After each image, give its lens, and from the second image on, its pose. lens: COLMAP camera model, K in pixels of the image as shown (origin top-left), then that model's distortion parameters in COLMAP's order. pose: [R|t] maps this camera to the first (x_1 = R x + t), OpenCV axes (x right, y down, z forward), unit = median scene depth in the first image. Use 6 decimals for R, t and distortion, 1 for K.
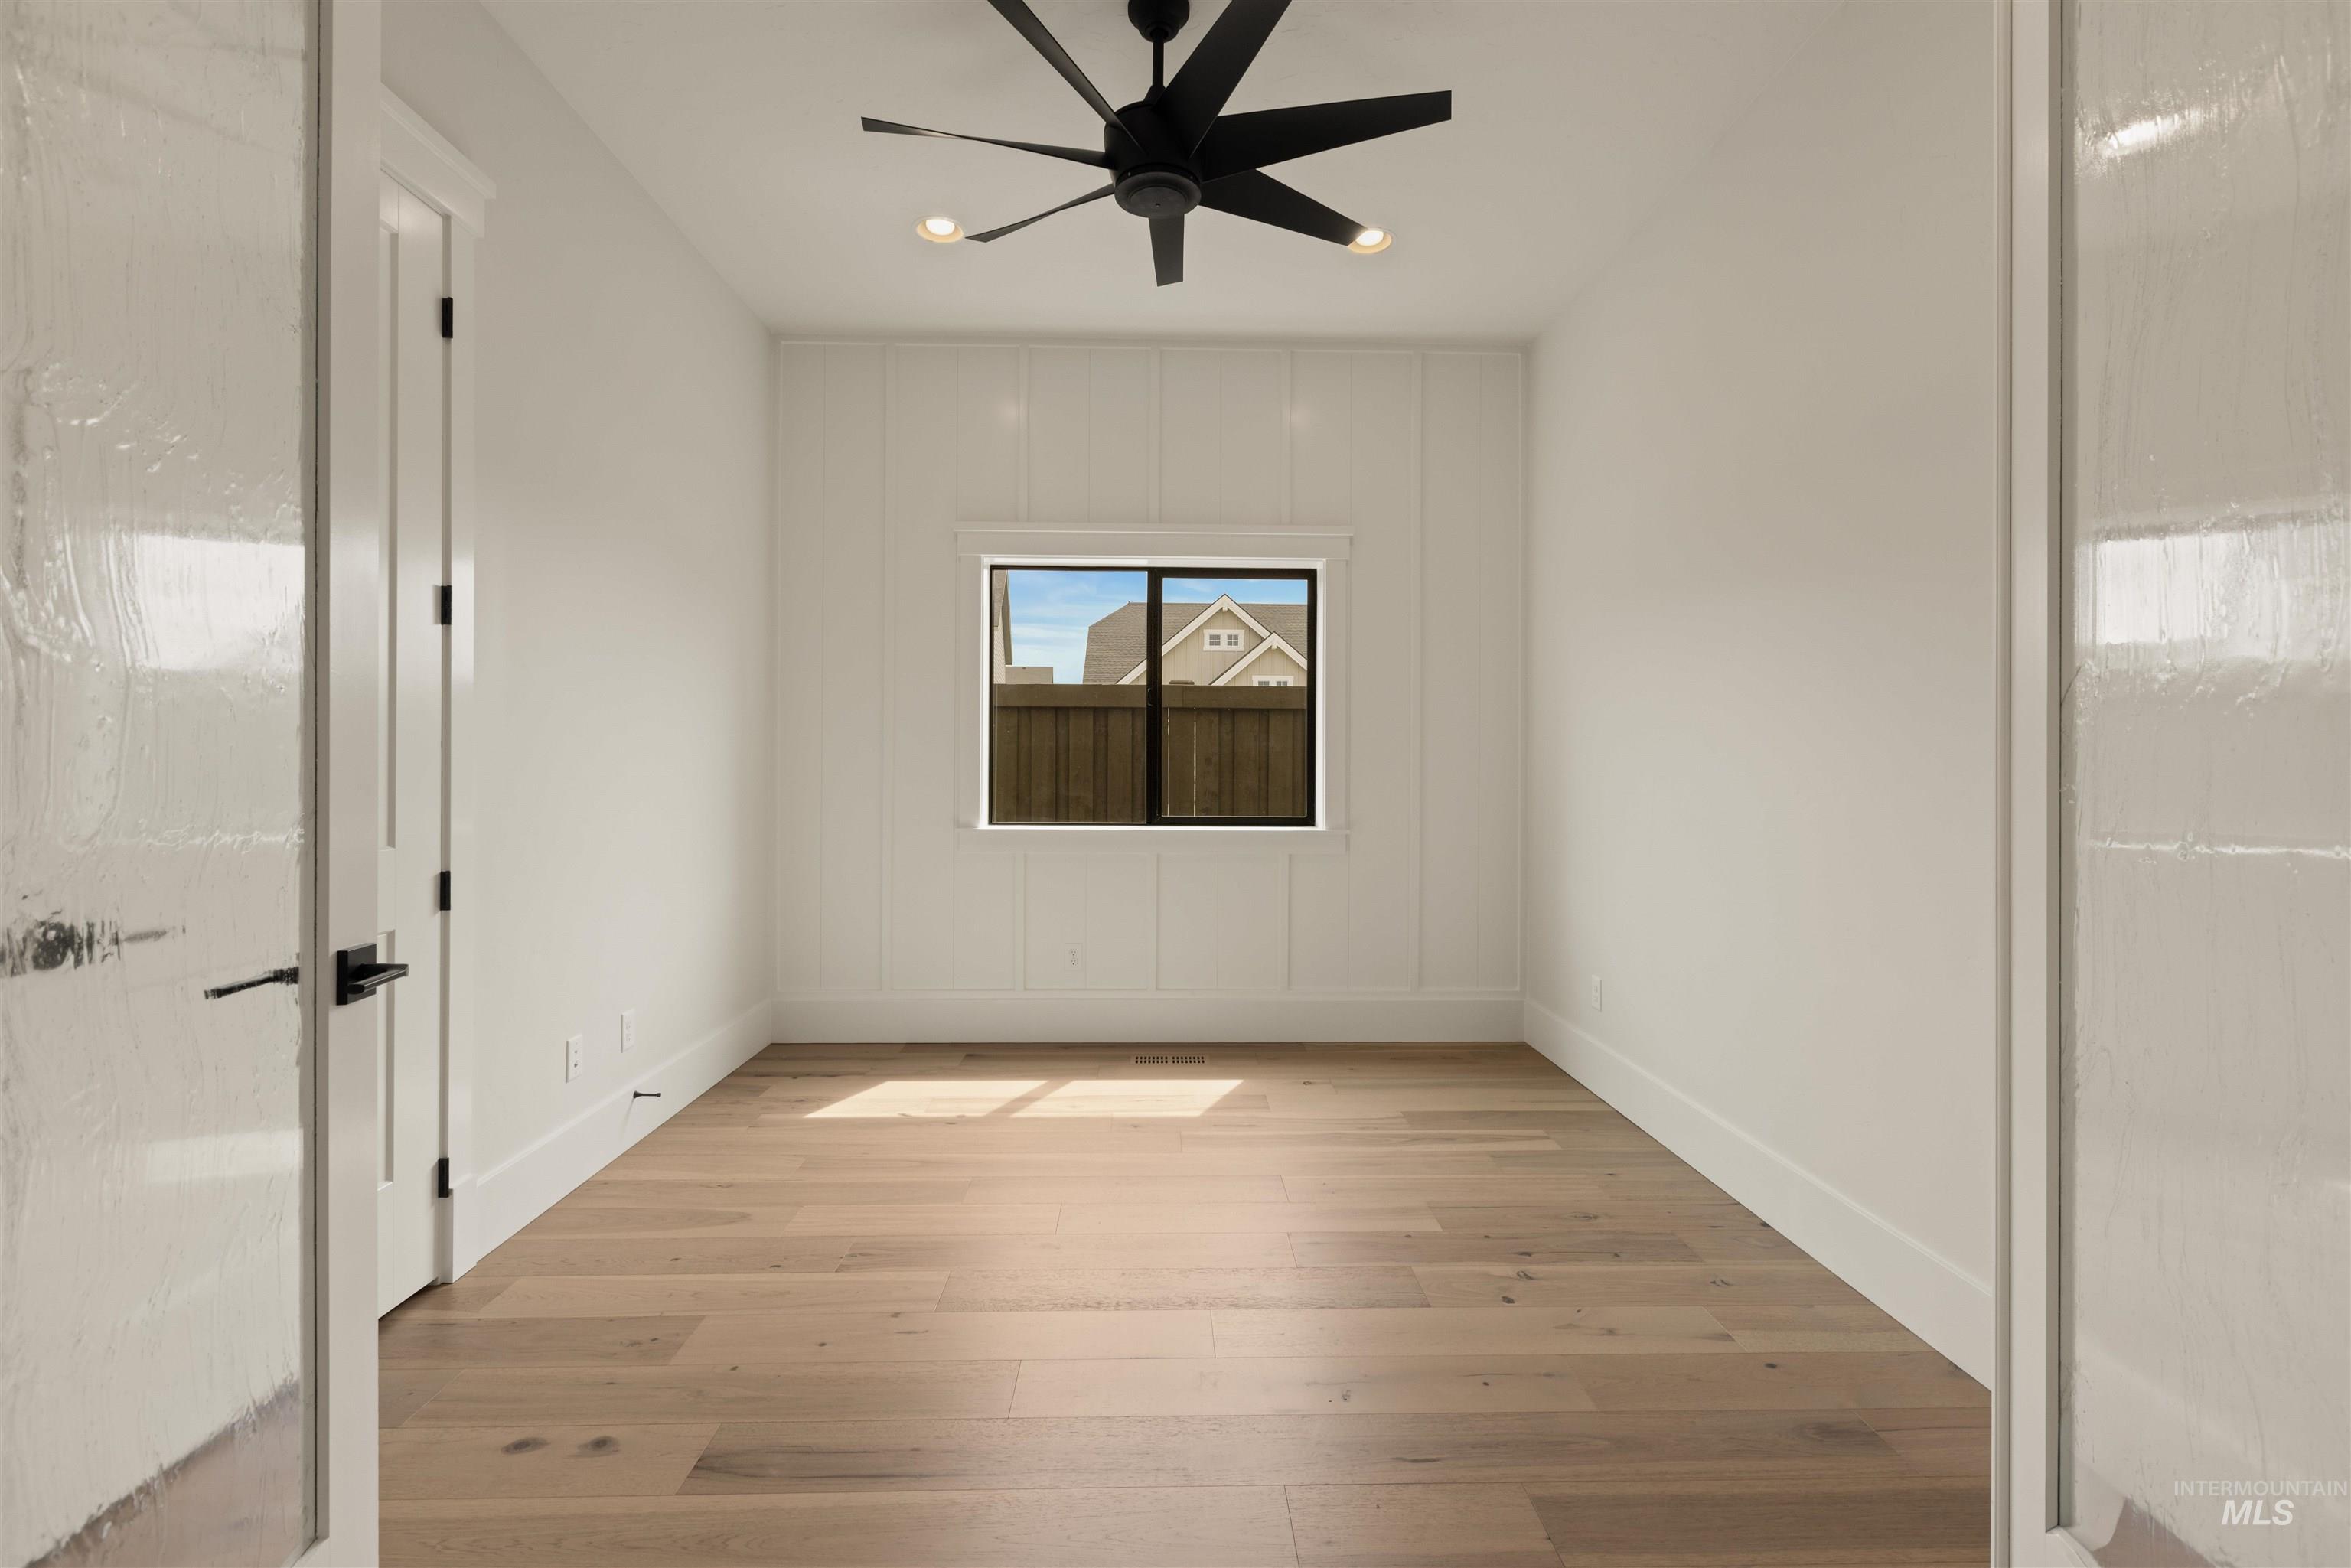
lens RADIAL K [[1048.7, 0, 1188.9], [0, 1048.7, 781.4], [0, 0, 1]] dist [0.000576, 0.000225]
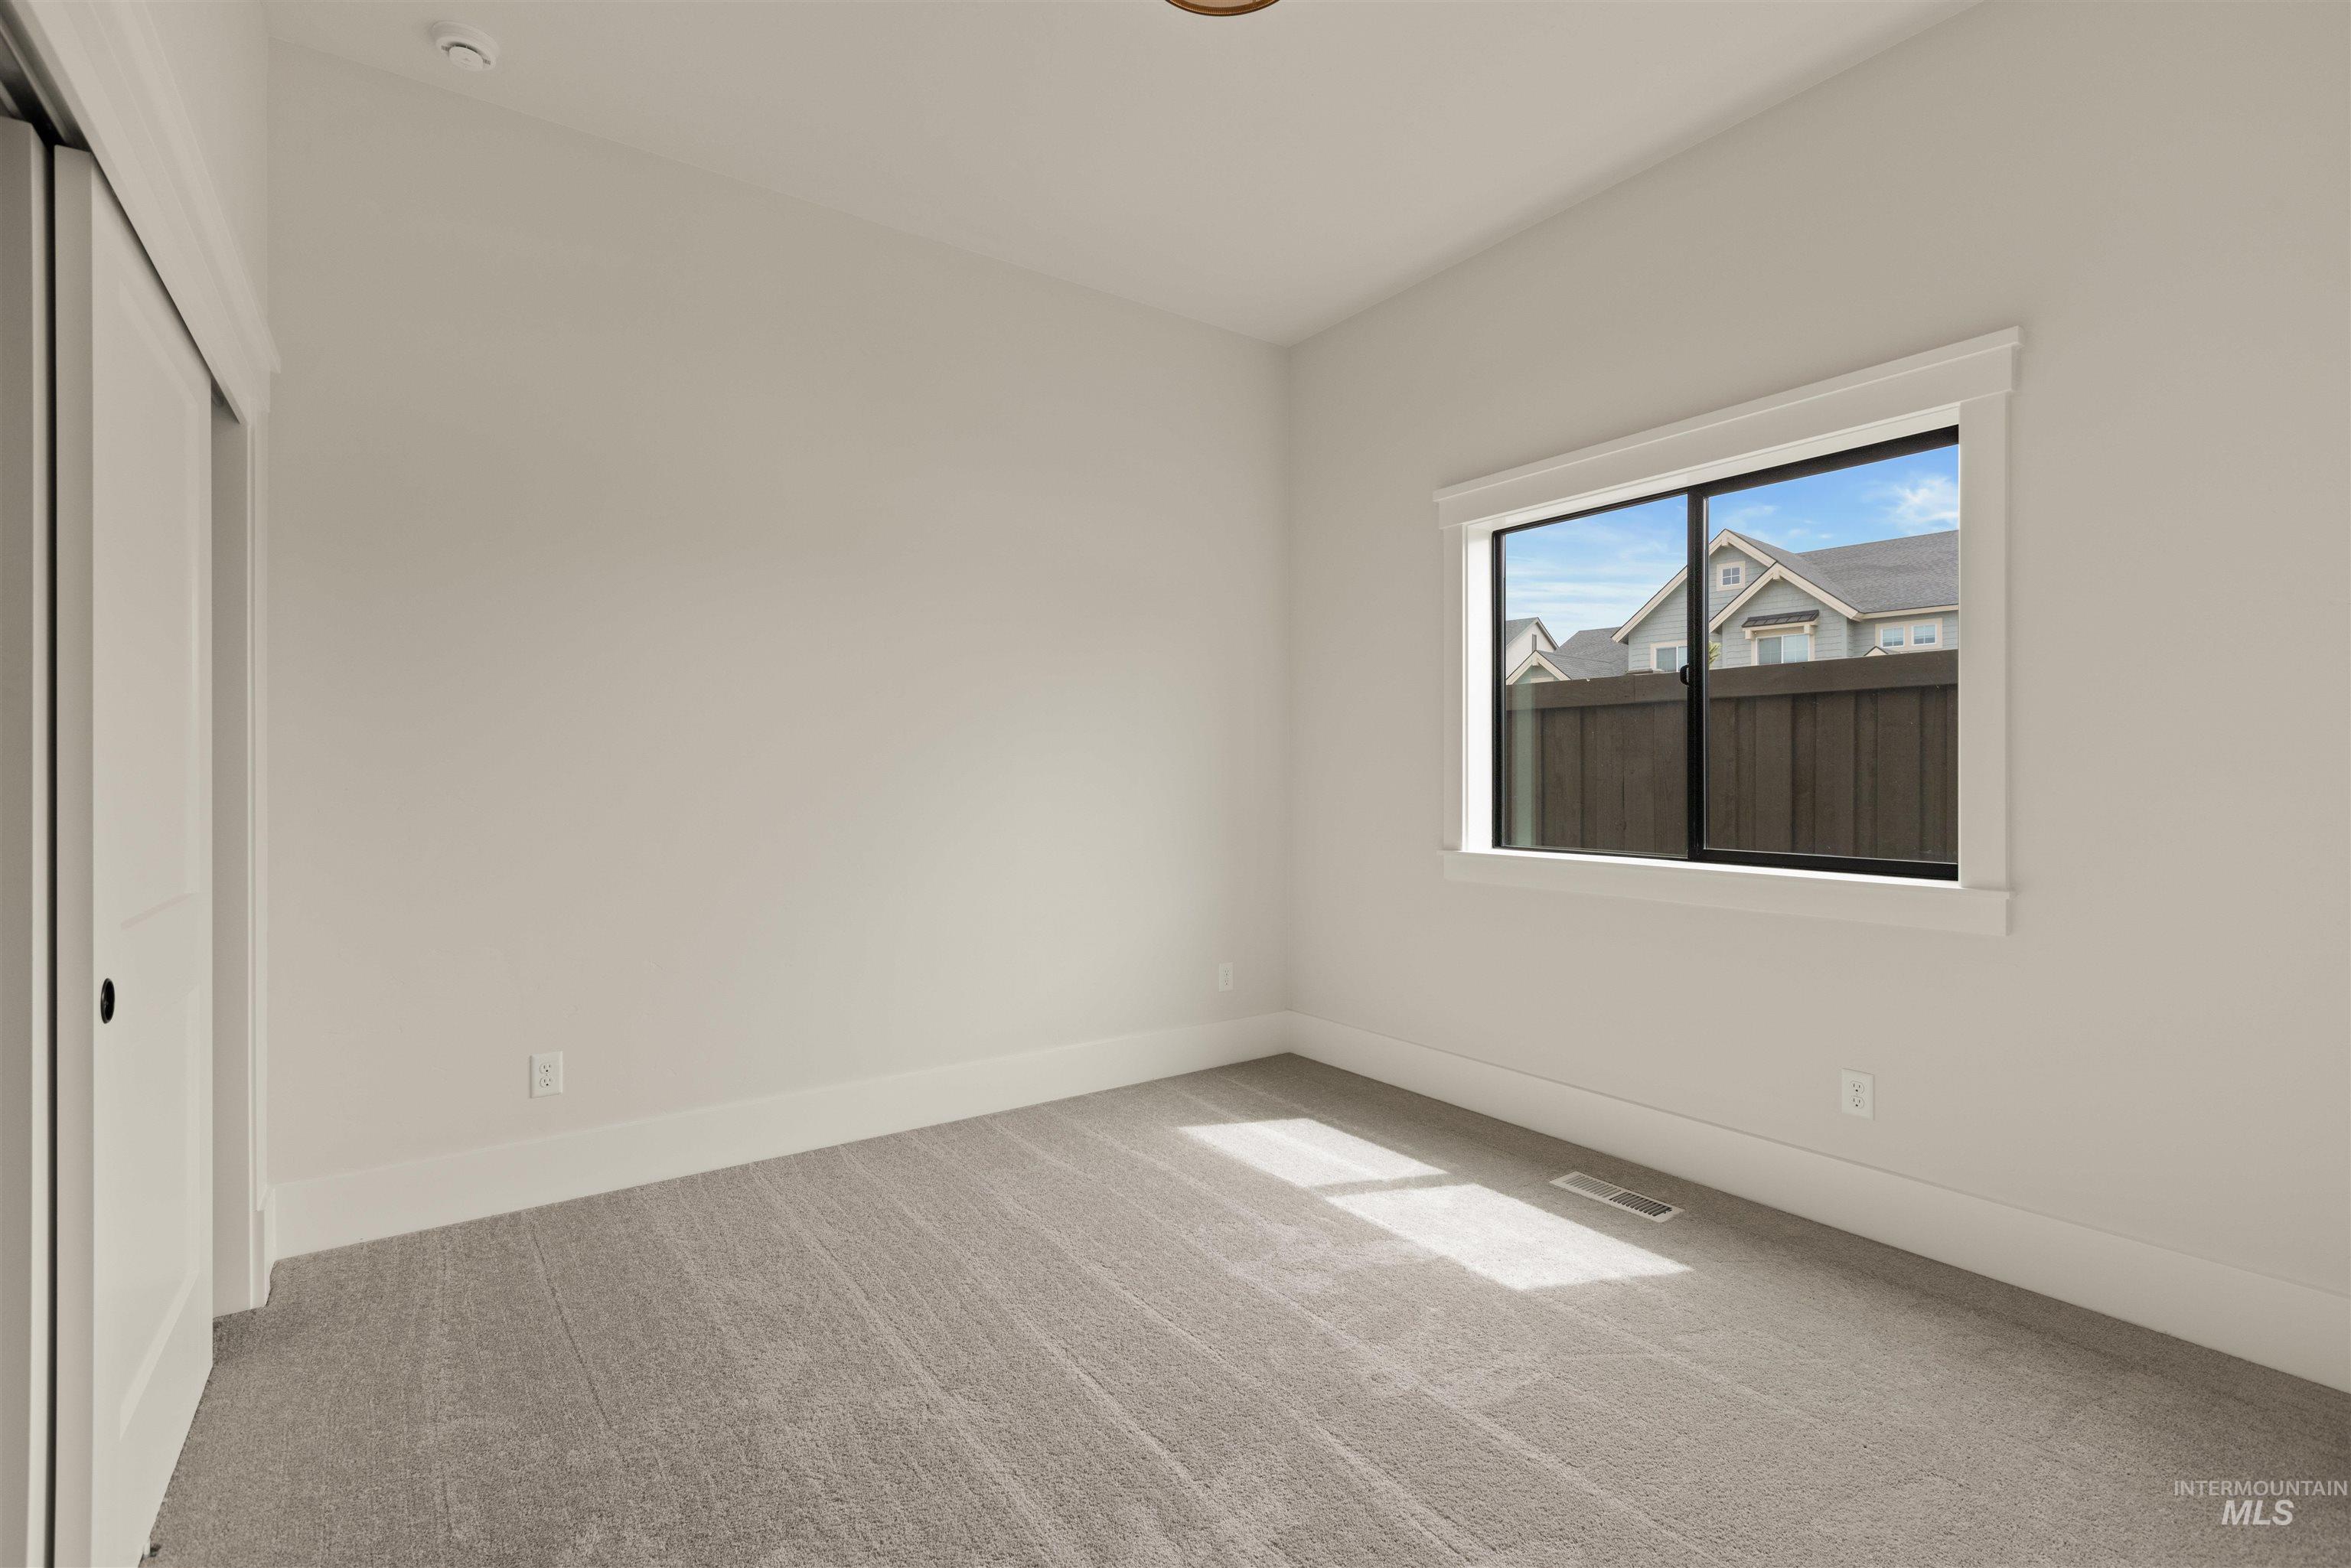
lens RADIAL K [[1048.7, 0, 1188.9], [0, 1048.7, 781.4], [0, 0, 1]] dist [0.000576, 0.000225]
pose [[0.550912, 0.001446, -0.834562, 0.358966], [-0.007183, 0.999970, -0.003010, -0.006185], [0.834532, 0.007653, 0.550906, 0.347762]]
